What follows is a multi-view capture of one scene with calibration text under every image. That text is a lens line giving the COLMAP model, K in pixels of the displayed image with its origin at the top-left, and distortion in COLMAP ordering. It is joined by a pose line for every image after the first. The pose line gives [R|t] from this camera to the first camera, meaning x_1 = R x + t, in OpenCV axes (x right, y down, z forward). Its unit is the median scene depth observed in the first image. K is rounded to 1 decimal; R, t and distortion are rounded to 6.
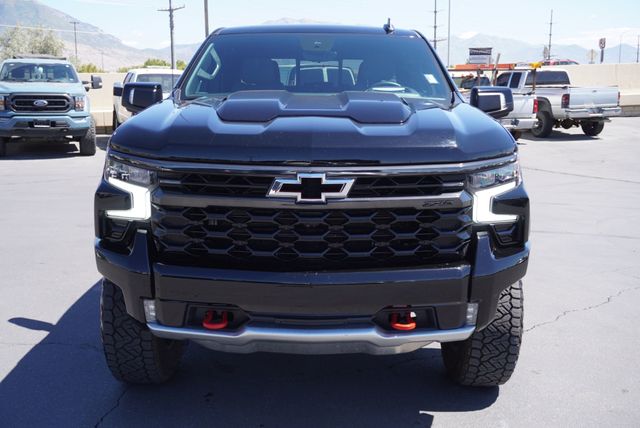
lens RADIAL K [[695.8, 0, 319.8], [0, 695.8, 209.5], [0, 0, 1]] dist [0.015555, 0.000000]
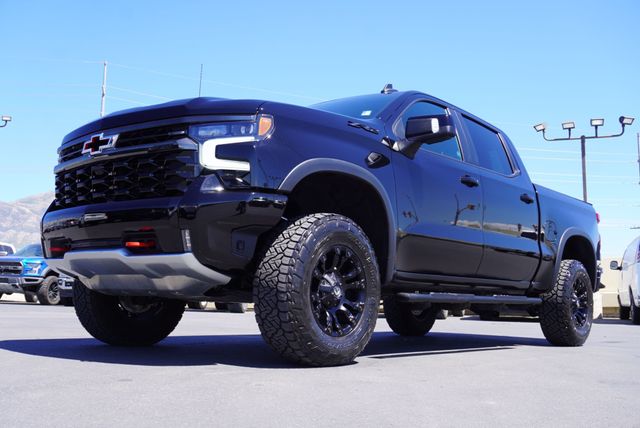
lens RADIAL K [[660.1, 0, 322.4], [0, 660.1, 213.9], [0, 0, 1]] dist [0.003143, 0.000000]
pose [[0.775197, -0.069790, -0.627853, 1.128007], [-0.133151, 0.953500, -0.270387, 0.388818], [0.617528, 0.293203, 0.729857, 0.334787]]
